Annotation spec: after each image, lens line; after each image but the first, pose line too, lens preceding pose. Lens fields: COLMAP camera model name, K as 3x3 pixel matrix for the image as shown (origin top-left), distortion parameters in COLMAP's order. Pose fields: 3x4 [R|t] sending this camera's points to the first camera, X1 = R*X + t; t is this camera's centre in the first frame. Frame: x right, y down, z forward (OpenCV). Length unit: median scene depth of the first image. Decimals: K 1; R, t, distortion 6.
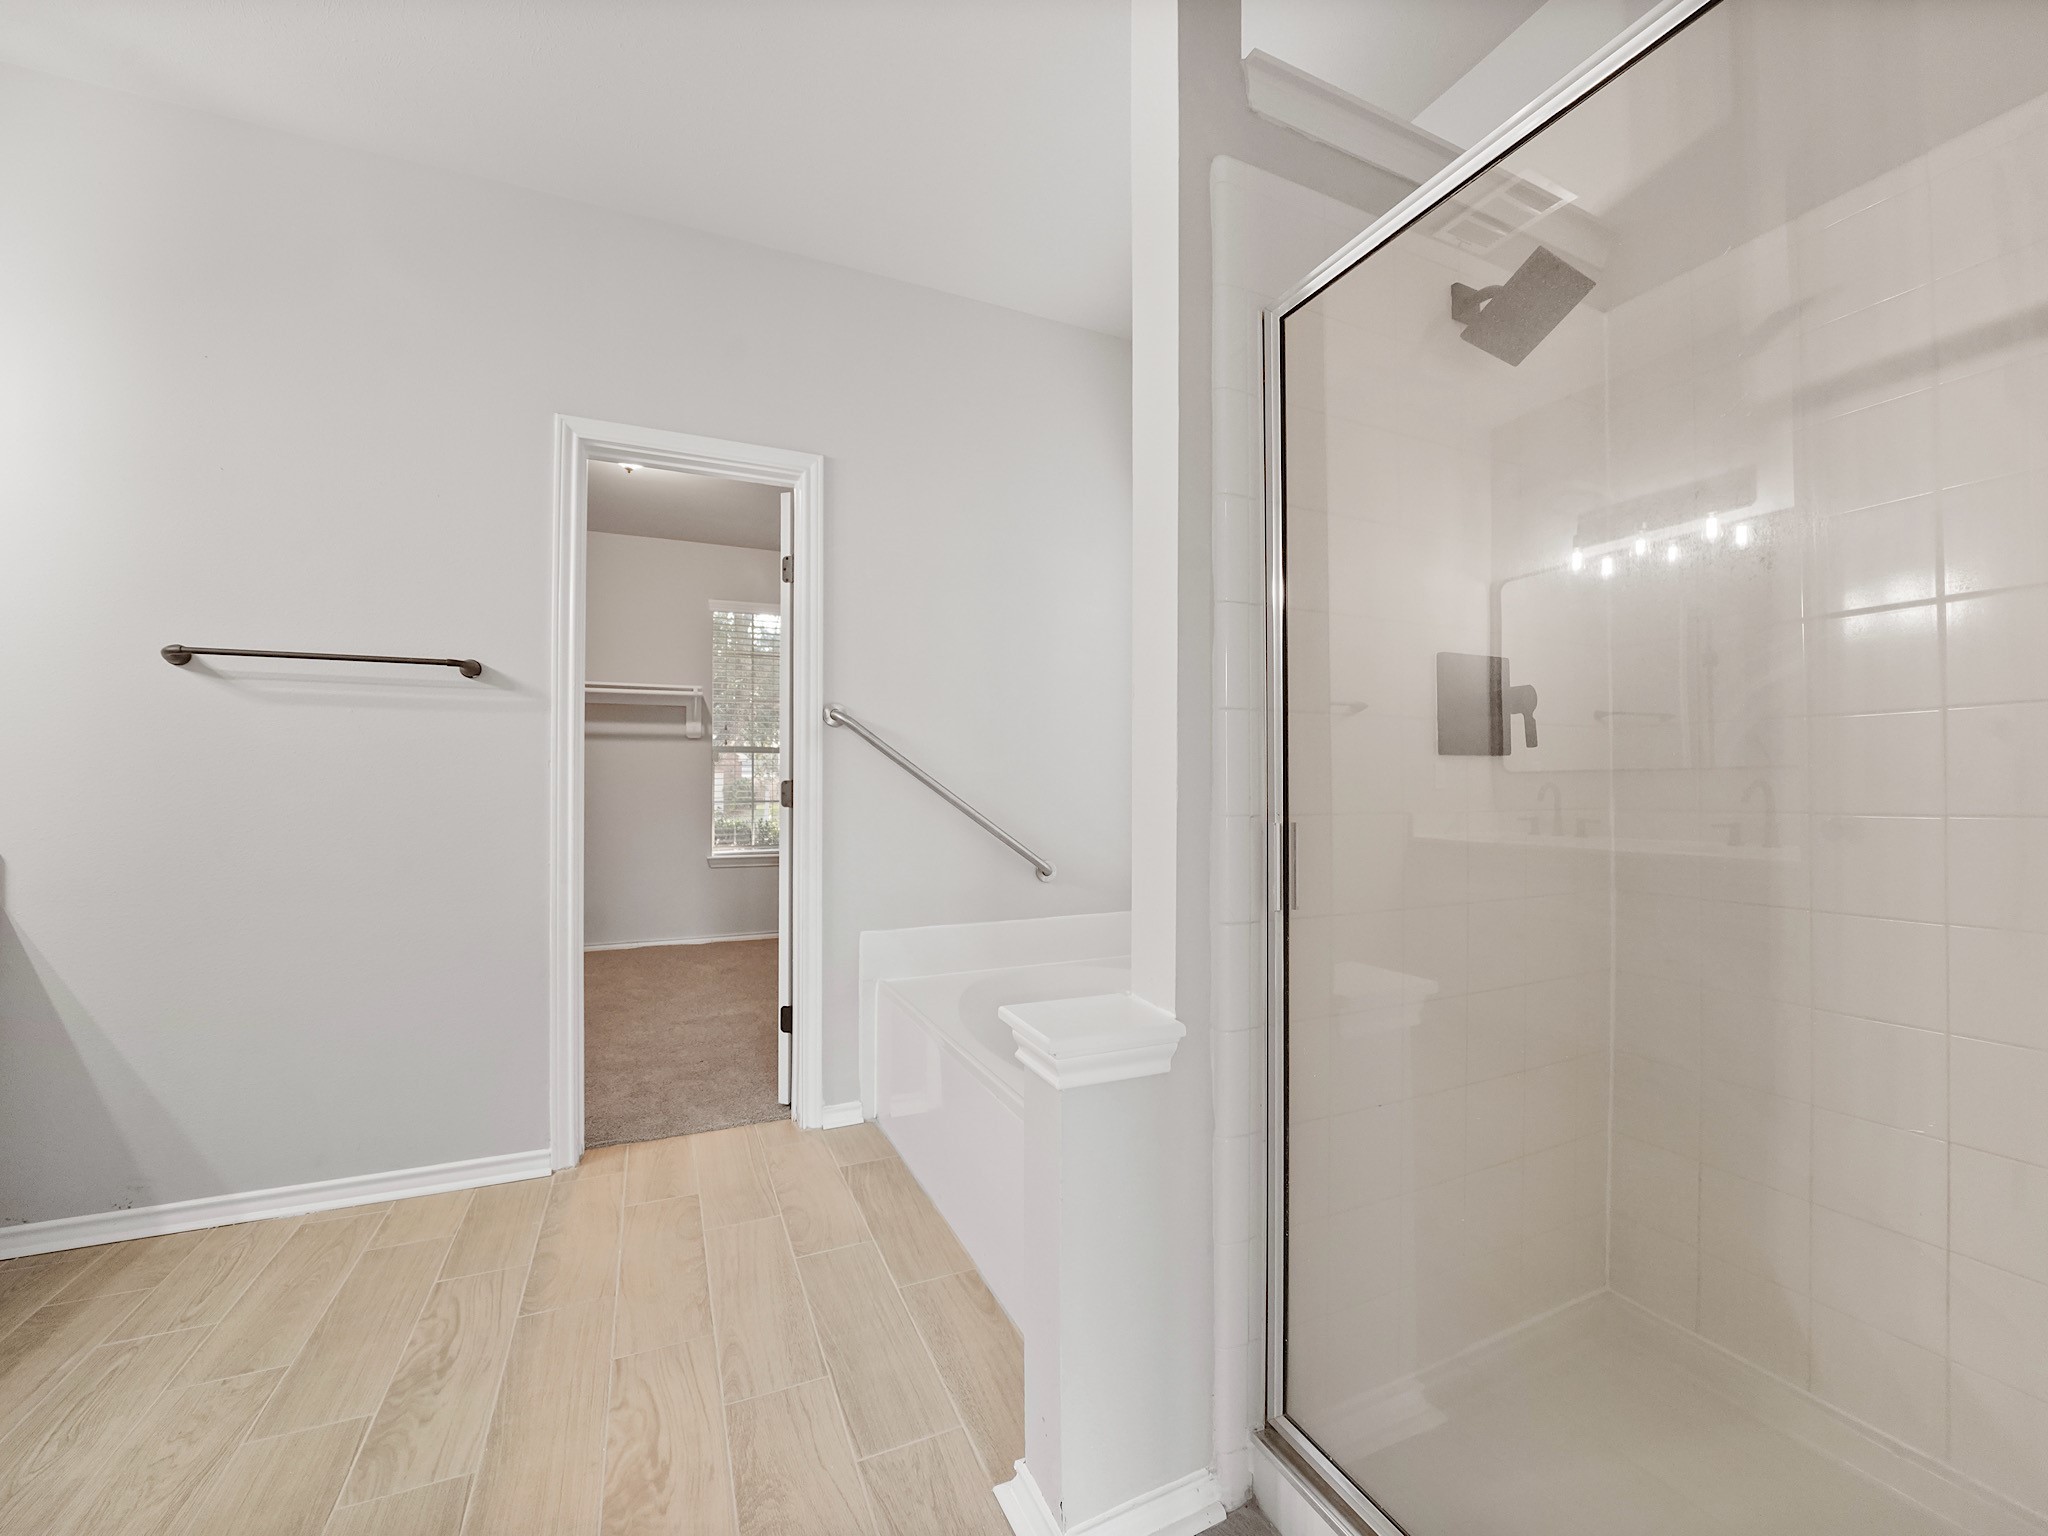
lens RADIAL K [[799.5, 0, 1018.4], [0, 799.5, 774.8], [0, 0, 1]] dist [-0.007800, -0.000384]
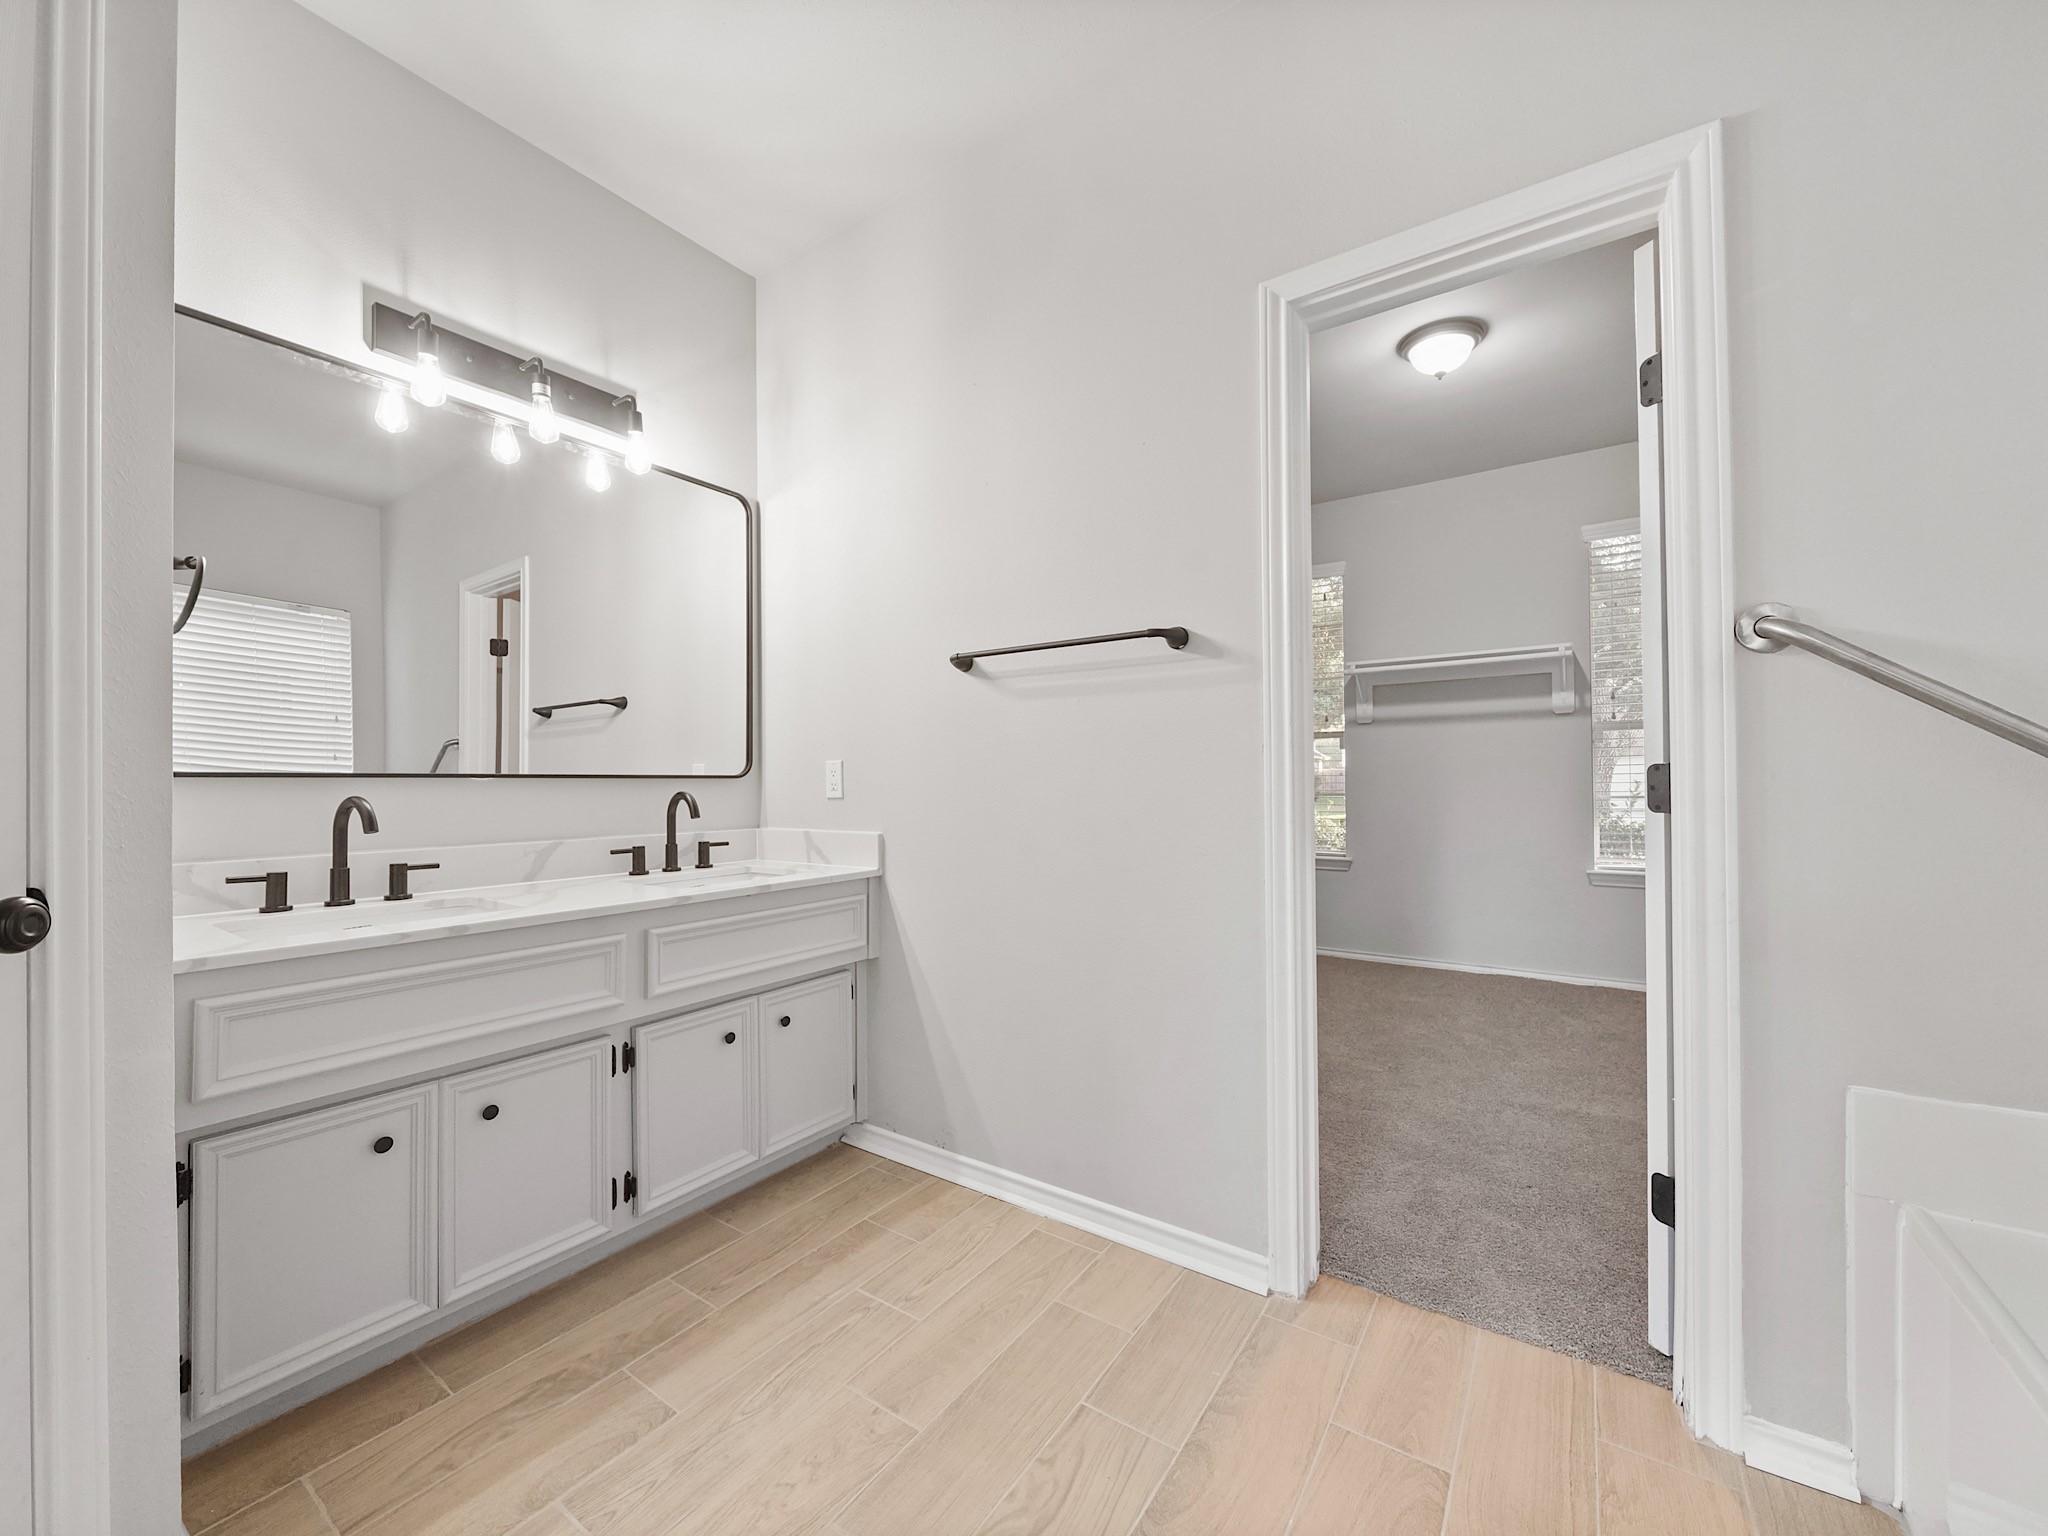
lens RADIAL K [[799.5, 0, 1018.4], [0, 799.5, 774.8], [0, 0, 1]] dist [-0.007800, -0.000384]
pose [[0.513773, -0.011079, -0.857854, -0.049028], [0.020522, 0.999789, -0.000621, 0.006038], [0.857681, -0.017286, 0.513892, 0.356953]]
